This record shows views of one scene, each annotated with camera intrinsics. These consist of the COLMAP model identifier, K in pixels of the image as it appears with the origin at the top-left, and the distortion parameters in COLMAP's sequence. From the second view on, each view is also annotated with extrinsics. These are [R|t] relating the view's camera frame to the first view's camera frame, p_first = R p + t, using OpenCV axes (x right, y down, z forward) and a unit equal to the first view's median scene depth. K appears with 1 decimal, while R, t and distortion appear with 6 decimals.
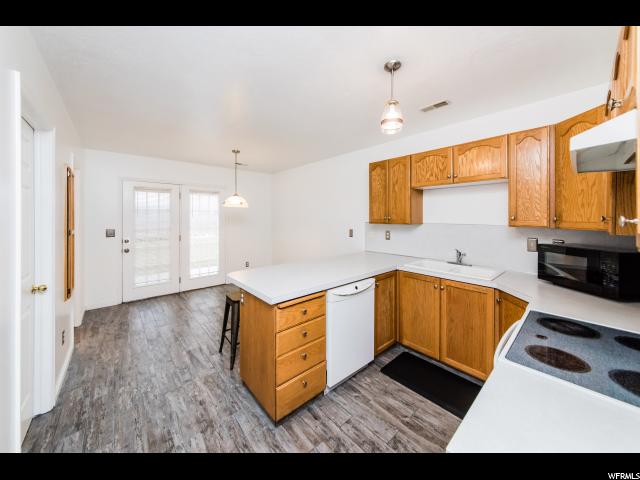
lens RADIAL K [[246.1, 0, 320.2], [0, 246.1, 205.6], [0, 0, 1]] dist [0.003071, 0.001277]
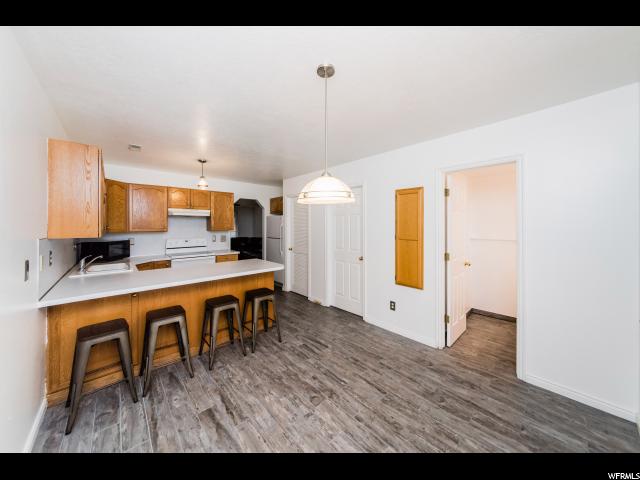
lens RADIAL K [[215.8, 0, 301.2], [0, 215.8, 224.3], [0, 0, 1]] dist [0.008186, 0.000212]
pose [[-0.999171, 0.014289, 0.038111, -0.524358], [0.012935, 0.999284, -0.035553, 0.086177], [-0.038591, -0.035030, -0.998641, 2.248522]]
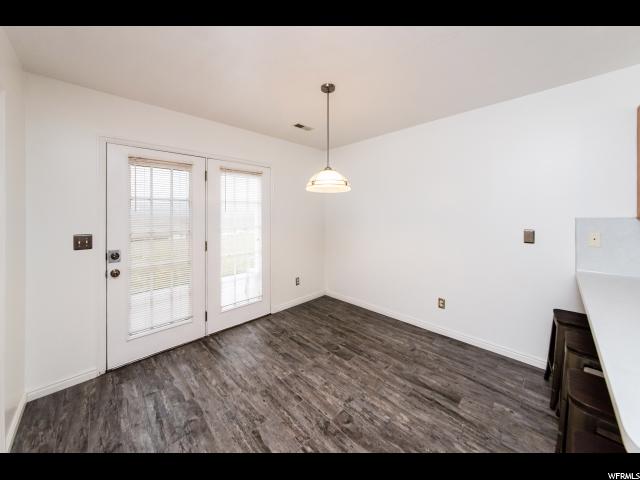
lens RADIAL K [[236.6, 0, 311.4], [0, 236.6, 214.0], [0, 0, 1]] dist [-0.001683, 0.001079]
pose [[0.998793, 0.004950, 0.048873, -0.667727], [-0.006493, 0.999484, 0.031467, 0.073354], [-0.048692, -0.031746, 0.998309, 0.826662]]
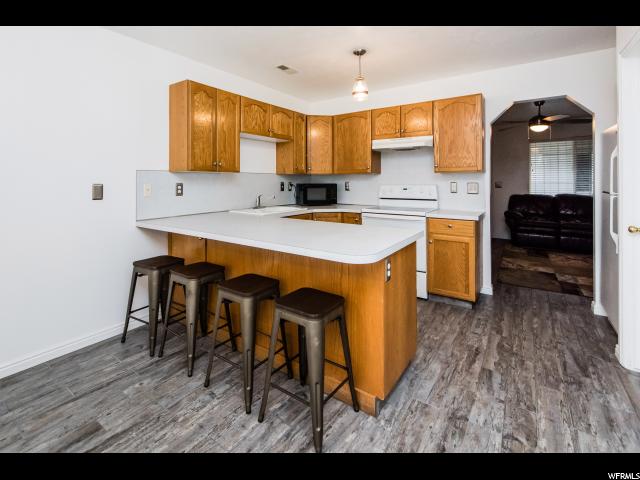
lens RADIAL K [[298.6, 0, 321.9], [0, 298.6, 171.6], [0, 0, 1]] dist [0.001745, -0.001609]
pose [[-0.260248, 0.039863, 0.964719, -0.938044], [-0.025210, 0.998526, -0.048061, 0.146617], [-0.965213, -0.036828, -0.258860, 1.241798]]
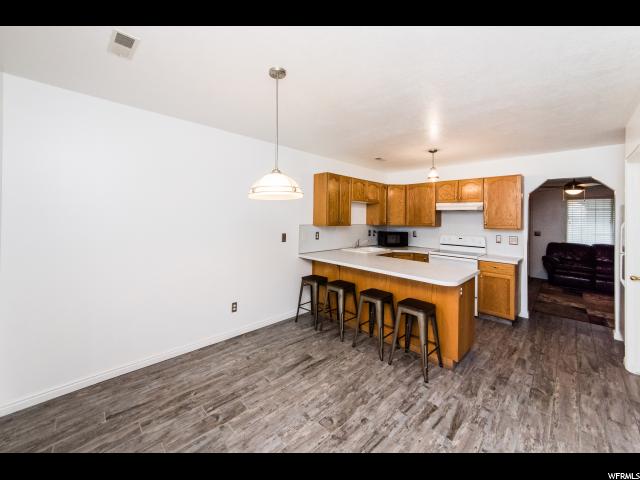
lens RADIAL K [[246.1, 0, 330.9], [0, 246.1, 211.0], [0, 0, 1]] dist [0.003071, 0.001277]
pose [[-0.093729, 0.042346, 0.994697, -1.292948], [-0.051929, 0.997527, -0.047360, 0.080481], [-0.994243, -0.056093, -0.091298, 1.562745]]
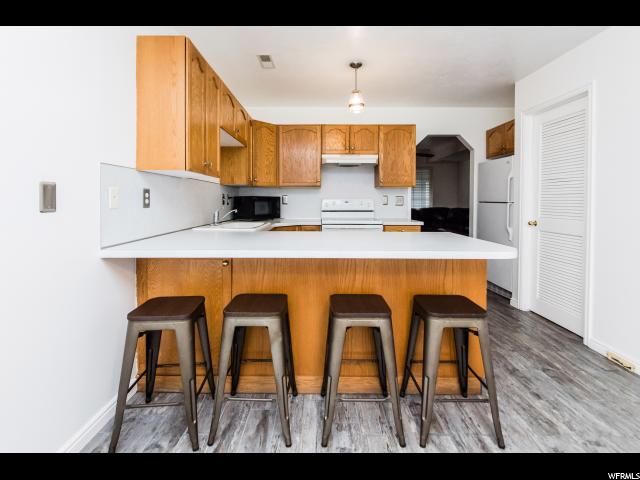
lens RADIAL K [[276.4, 0, 321.1], [0, 276.4, 203.5], [0, 0, 1]] dist [-0.020143, 0.001294]
pose [[-0.743057, 0.001303, 0.669227, -0.454508], [-0.014928, 0.999717, -0.018521, 0.197067], [-0.669061, -0.023752, -0.742827, 1.731021]]
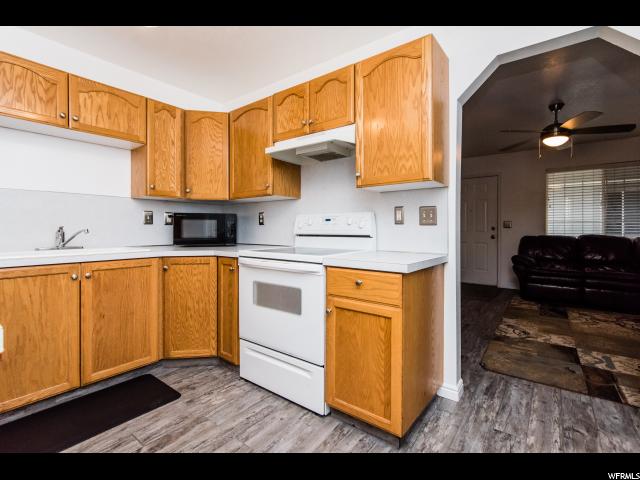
lens RADIAL K [[273.5, 0, 342.7], [0, 273.5, 221.7], [0, 0, 1]] dist [0.012140, -0.000571]
pose [[-0.211777, 0.030397, 0.976845, -0.387717], [-0.024733, 0.999029, -0.036449, 0.194555], [-0.977005, -0.031880, -0.210819, 0.486560]]
